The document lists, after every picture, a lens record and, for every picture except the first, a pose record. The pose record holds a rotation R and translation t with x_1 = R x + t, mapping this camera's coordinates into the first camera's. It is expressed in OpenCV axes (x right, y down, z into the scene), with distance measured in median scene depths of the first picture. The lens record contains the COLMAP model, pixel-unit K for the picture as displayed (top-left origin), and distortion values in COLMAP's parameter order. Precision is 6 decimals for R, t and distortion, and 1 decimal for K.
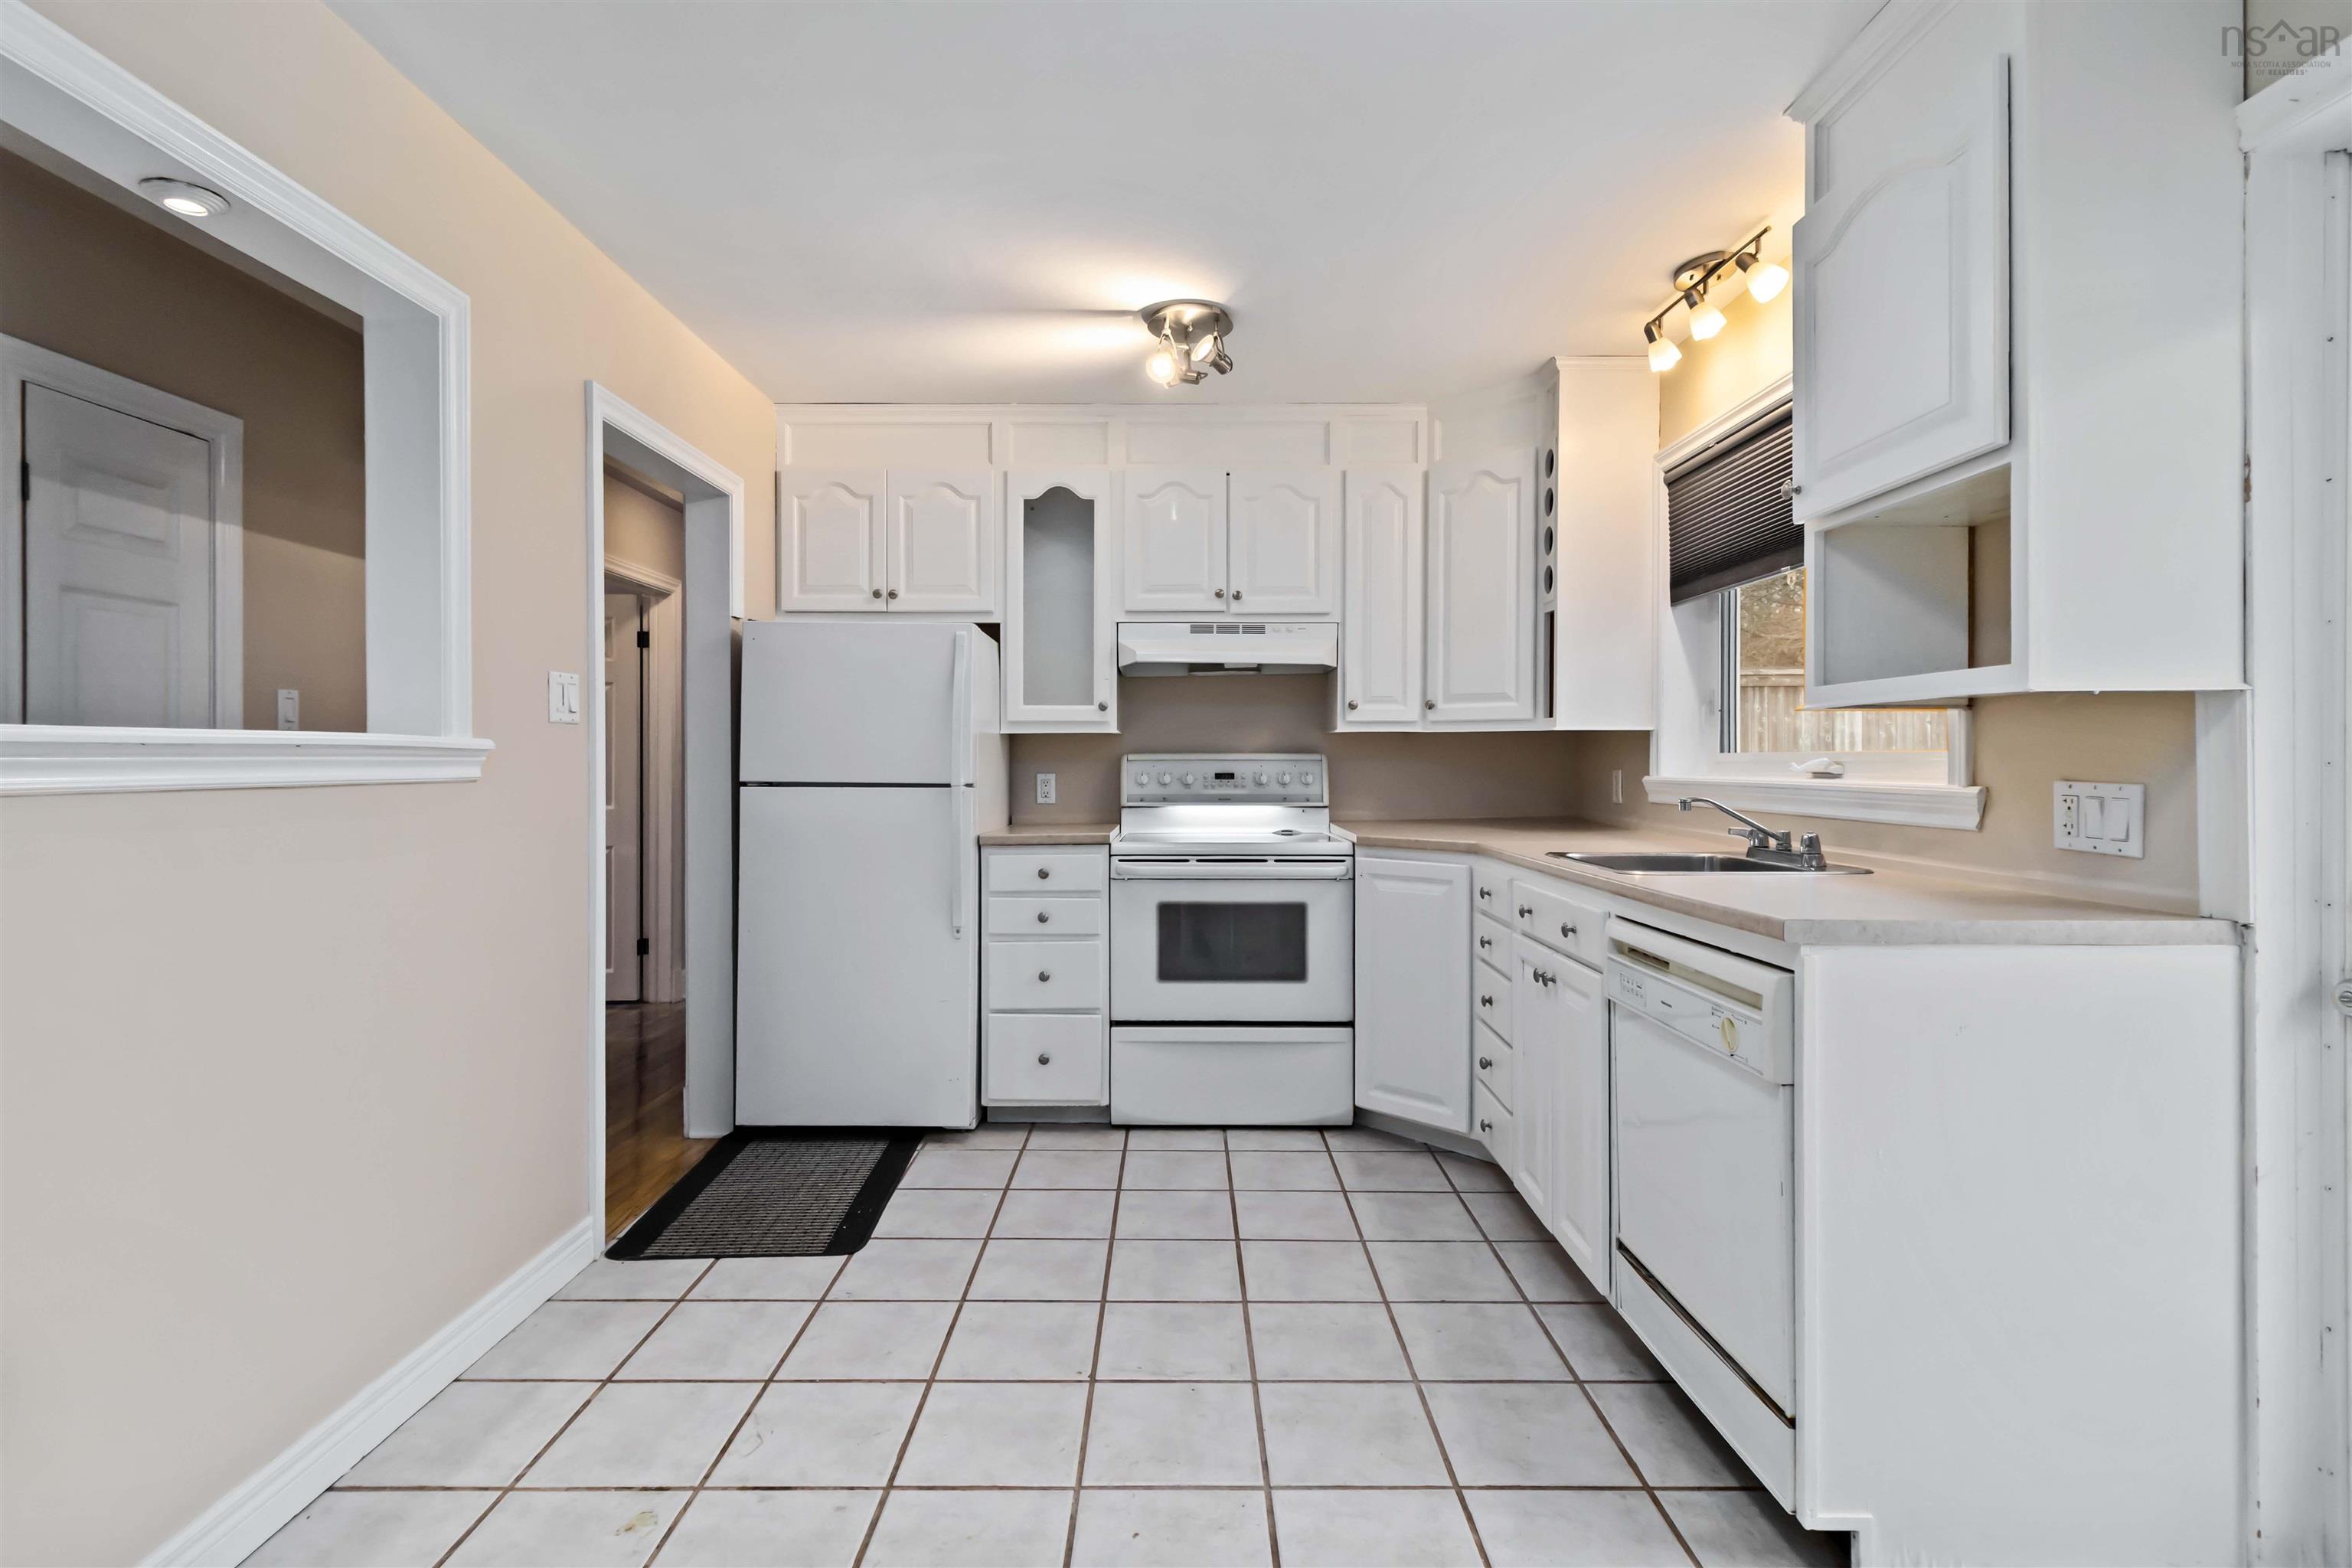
lens RADIAL K [[1105.3, 0, 1175.0], [0, 1105.3, 762.6], [0, 0, 1]] dist [0.002797, 0.000788]
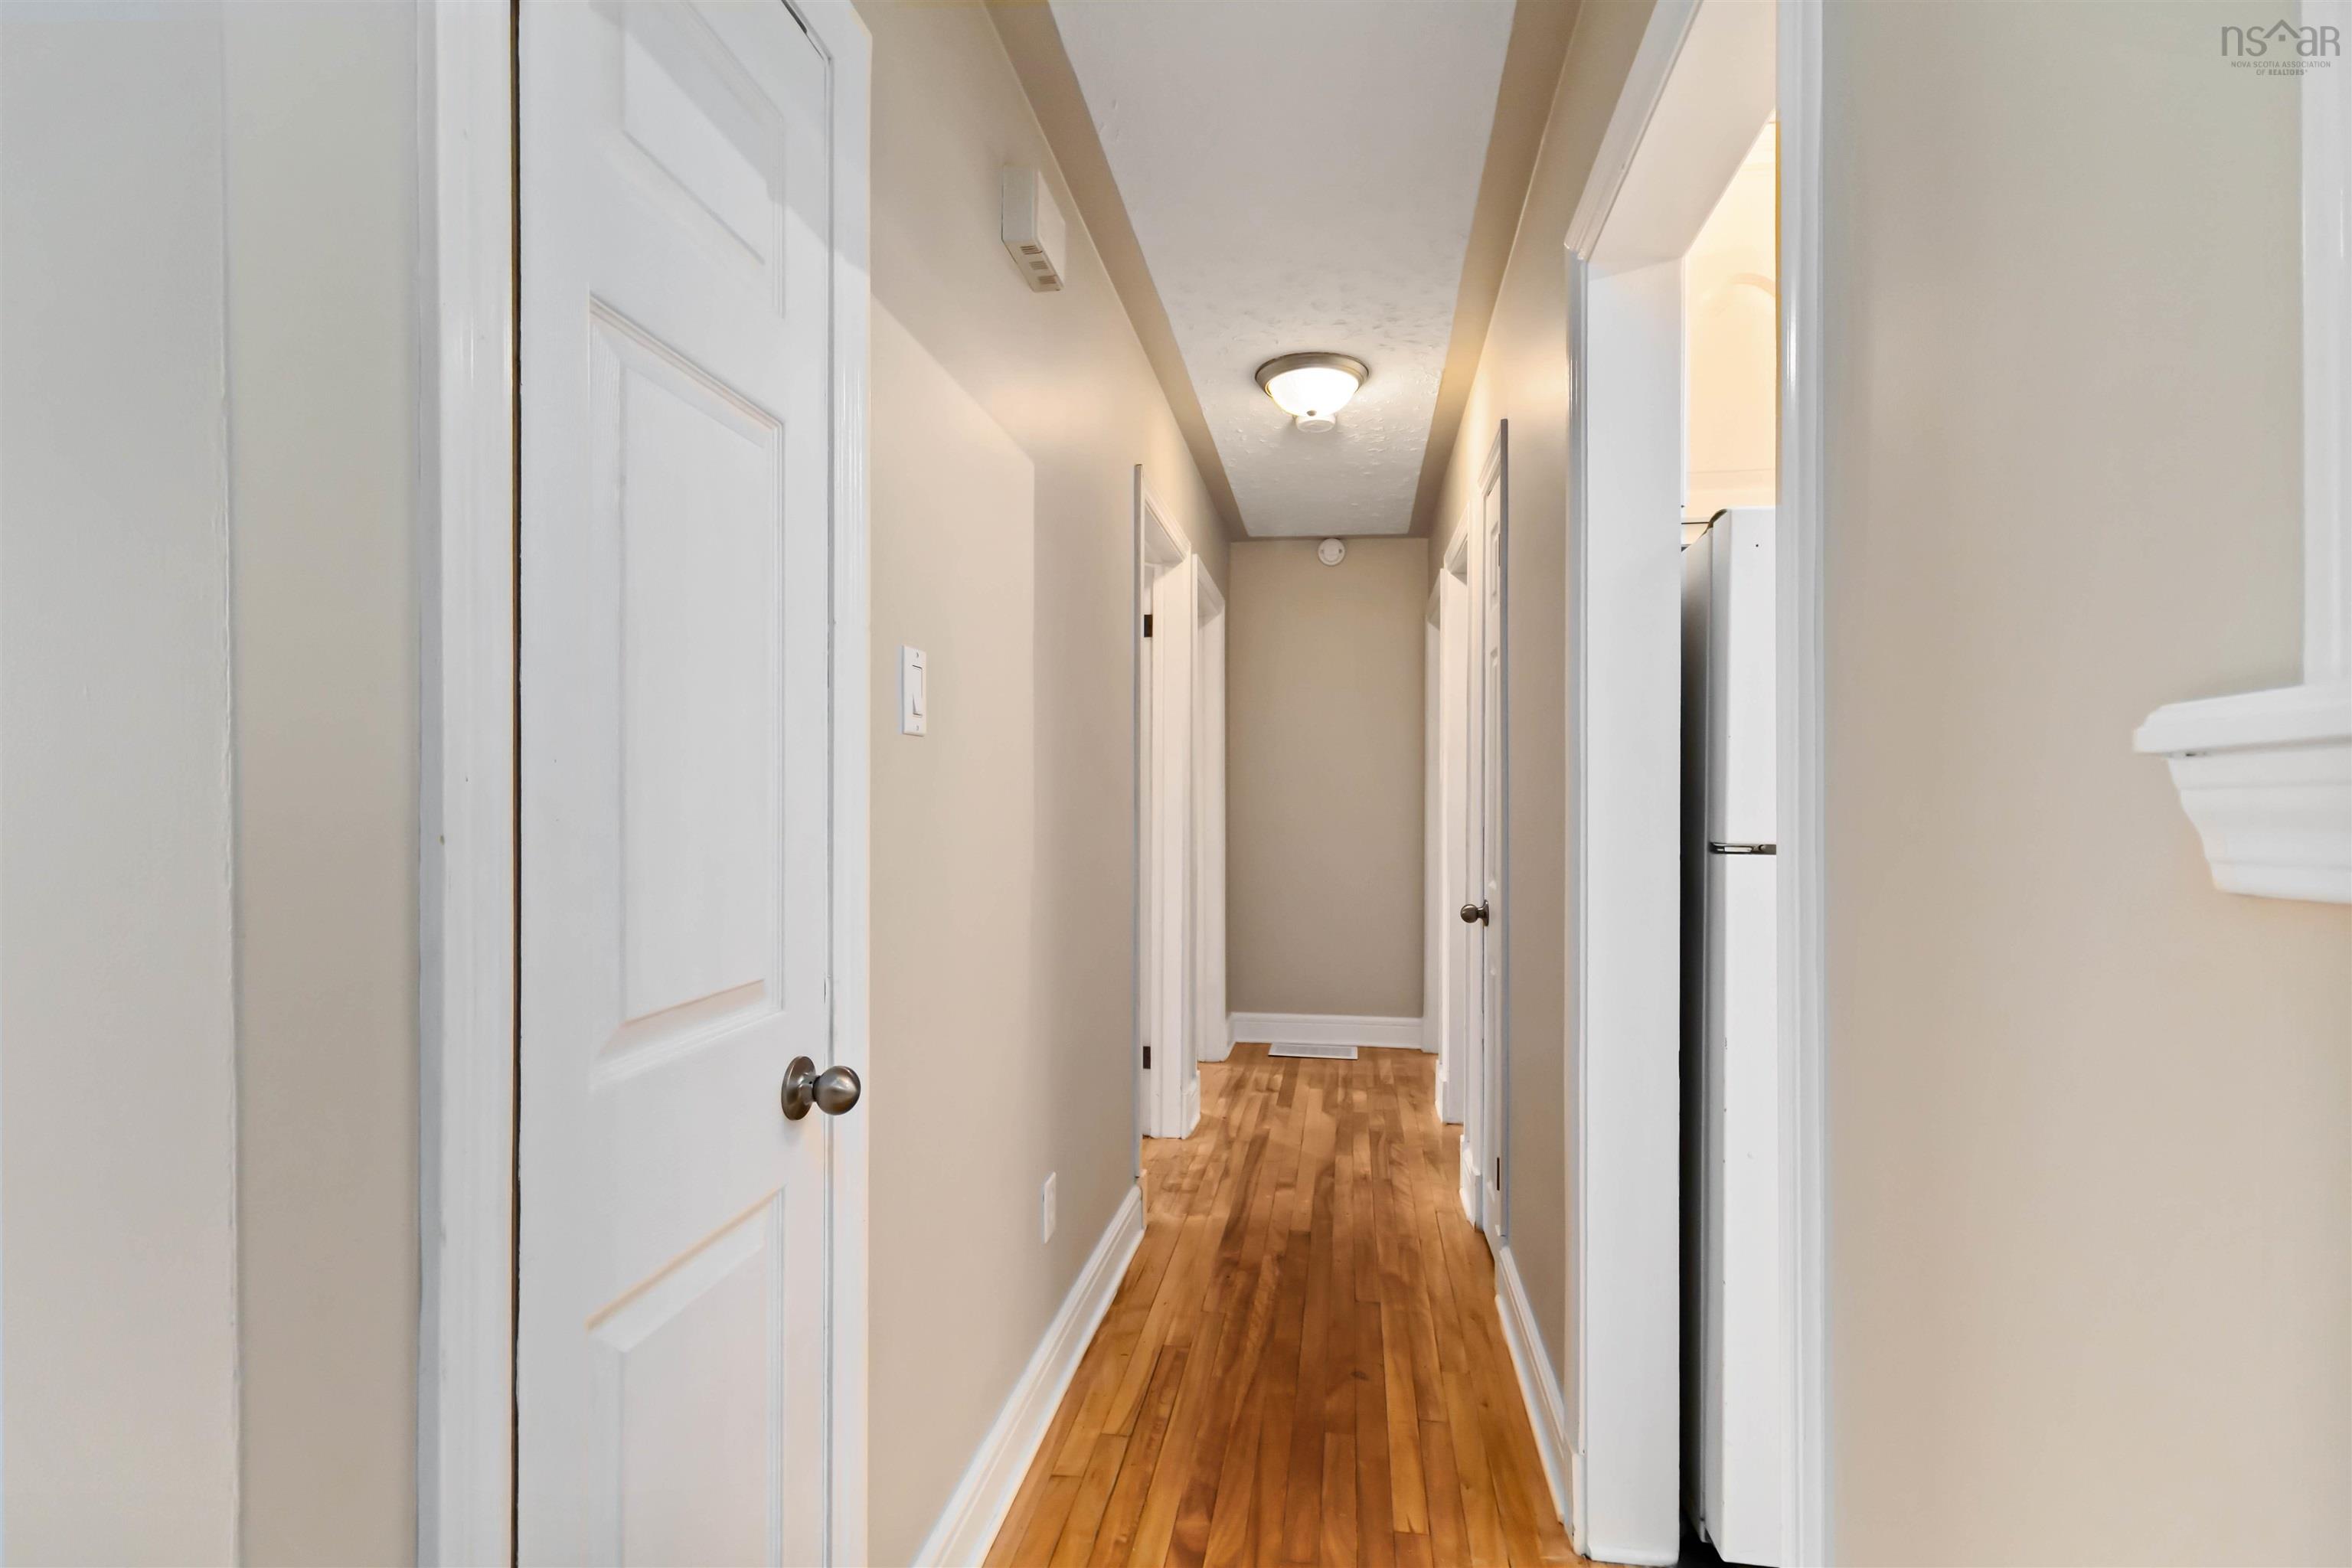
lens RADIAL K [[1079.4, 0, 1176.0], [0, 1079.4, 784.0], [0, 0, 1]] dist [0.003388, 0.000887]
pose [[0.988208, -0.000660, -0.153118, -0.550824], [-0.000791, 0.999955, -0.009412, -0.004269], [0.153117, 0.009422, 0.988163, 0.496826]]
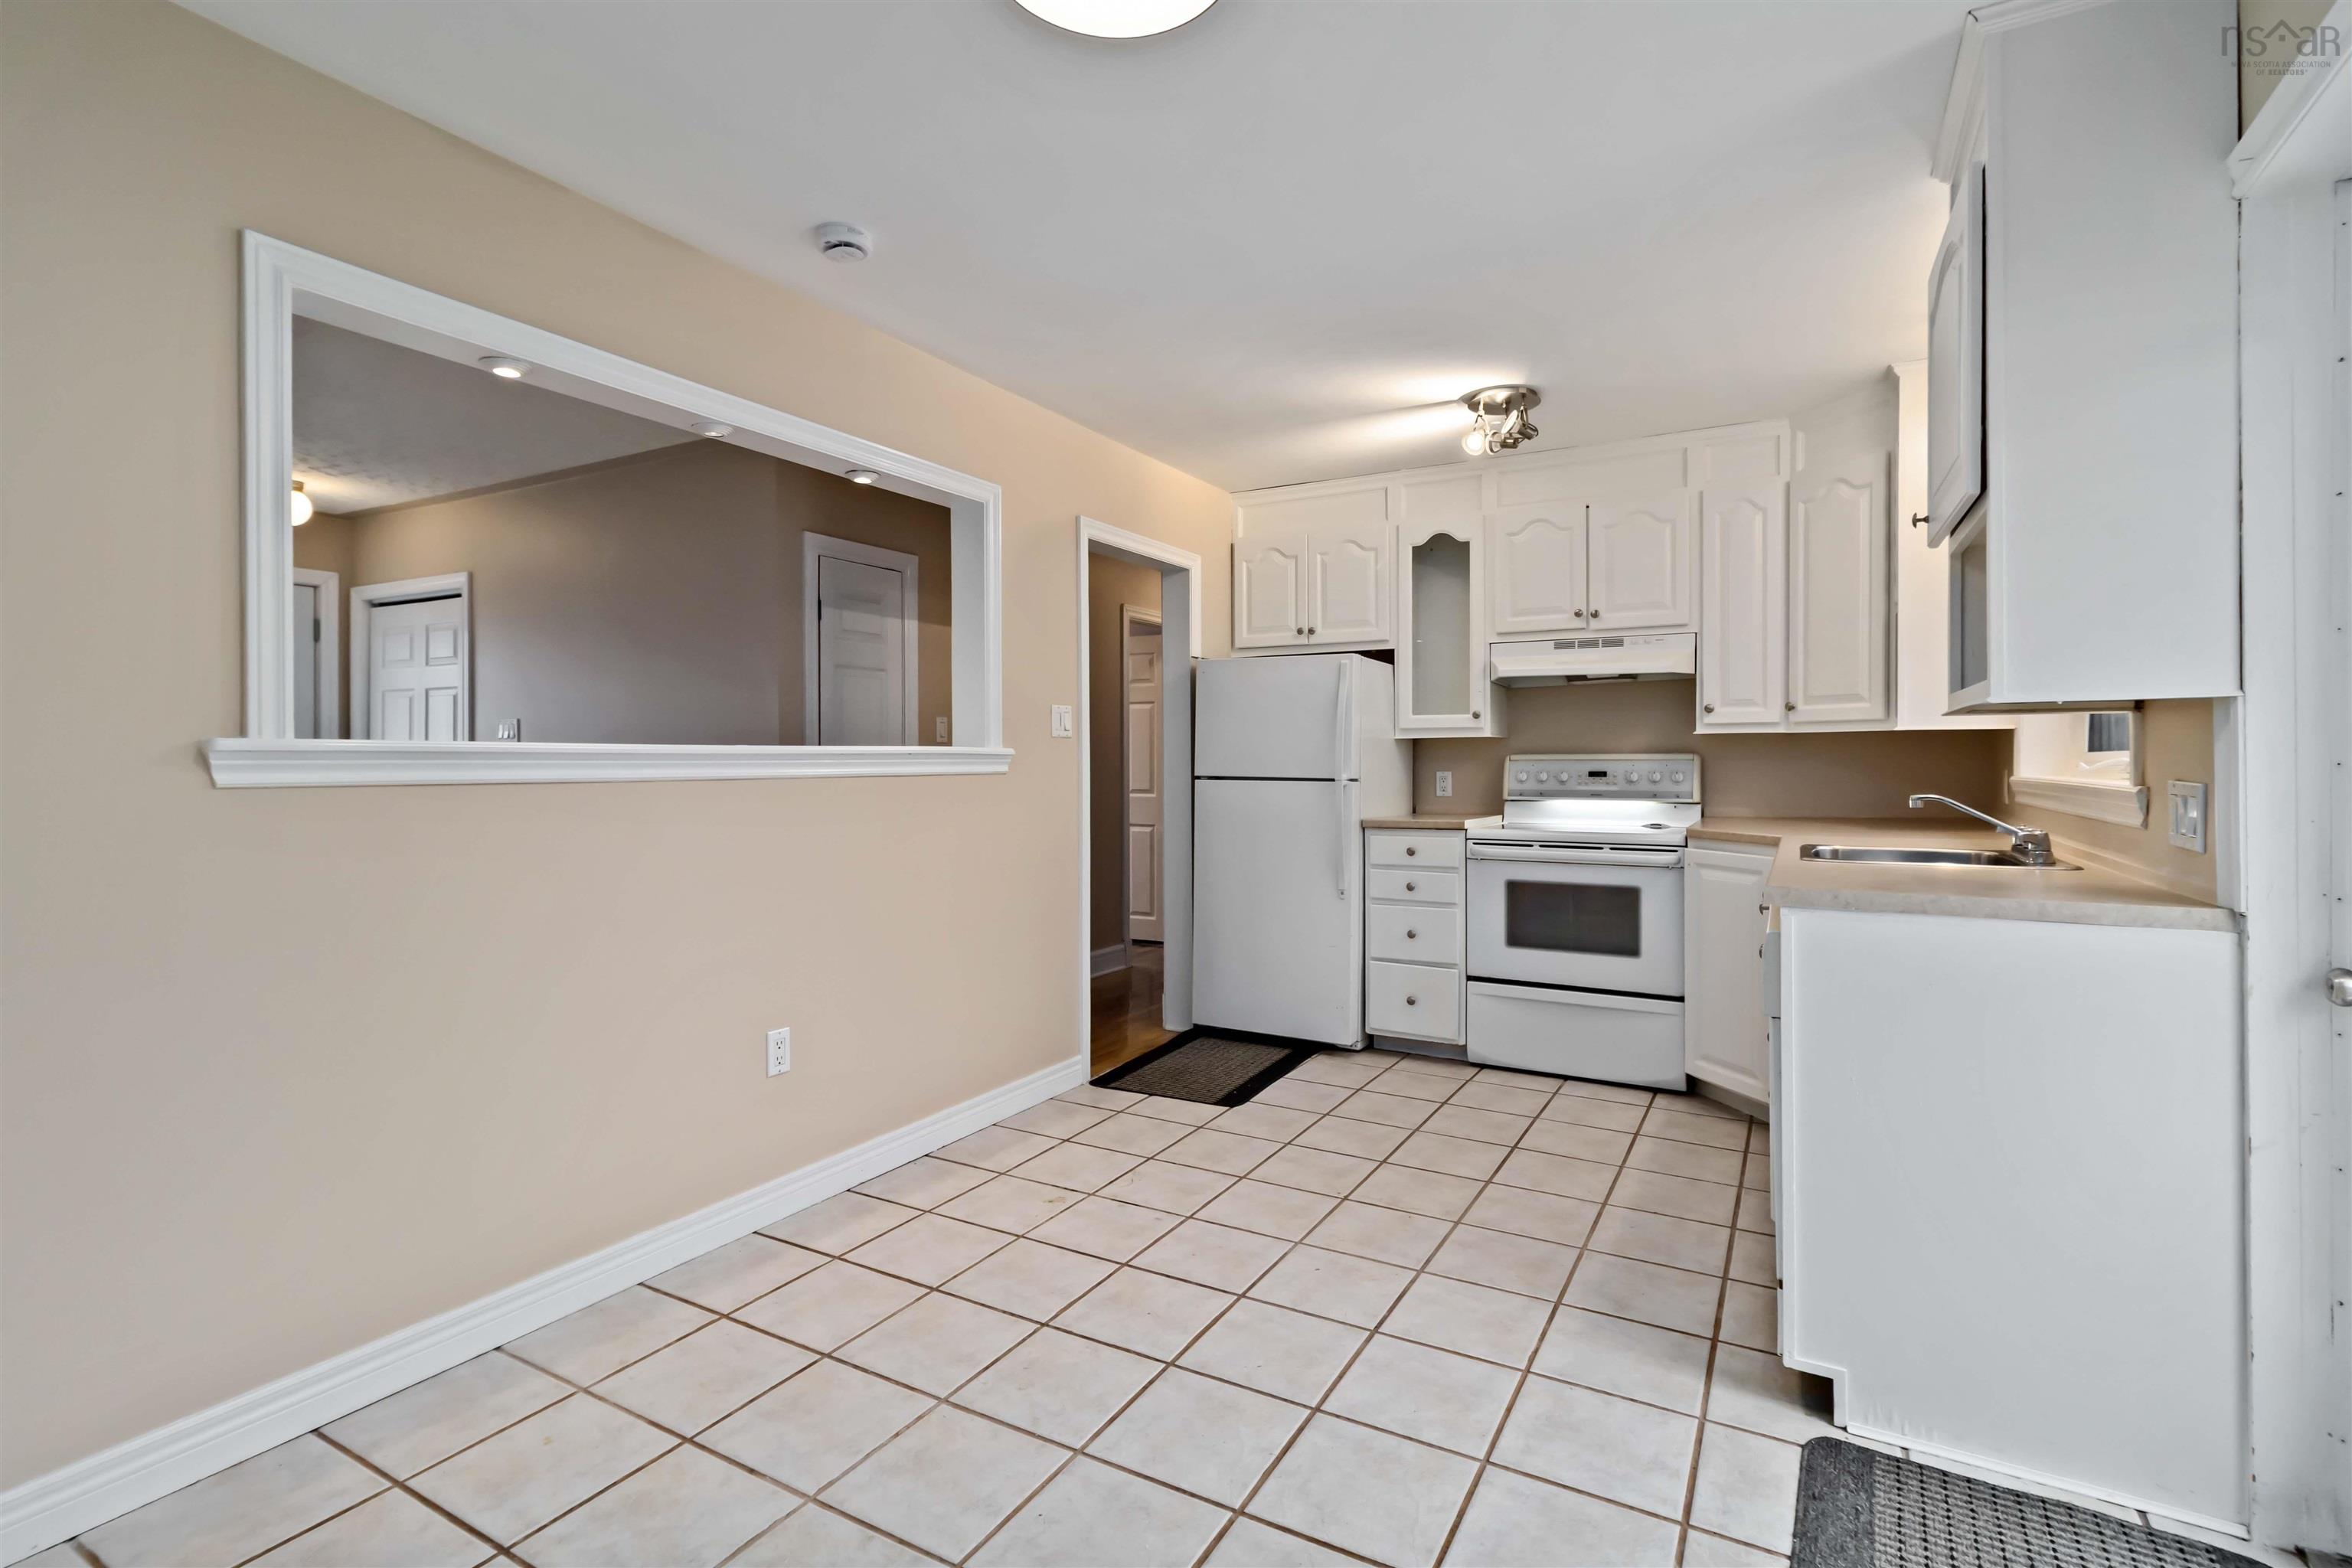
lens RADIAL K [[1095.8, 0, 1189.2], [0, 1095.8, 765.1], [0, 0, 1]] dist [0.001008, 0.000625]
pose [[0.871358, 0.001248, -0.490645, 0.269064], [0.000642, 0.999993, 0.003682, -0.001349], [0.490647, -0.003523, 0.871352, -0.195763]]
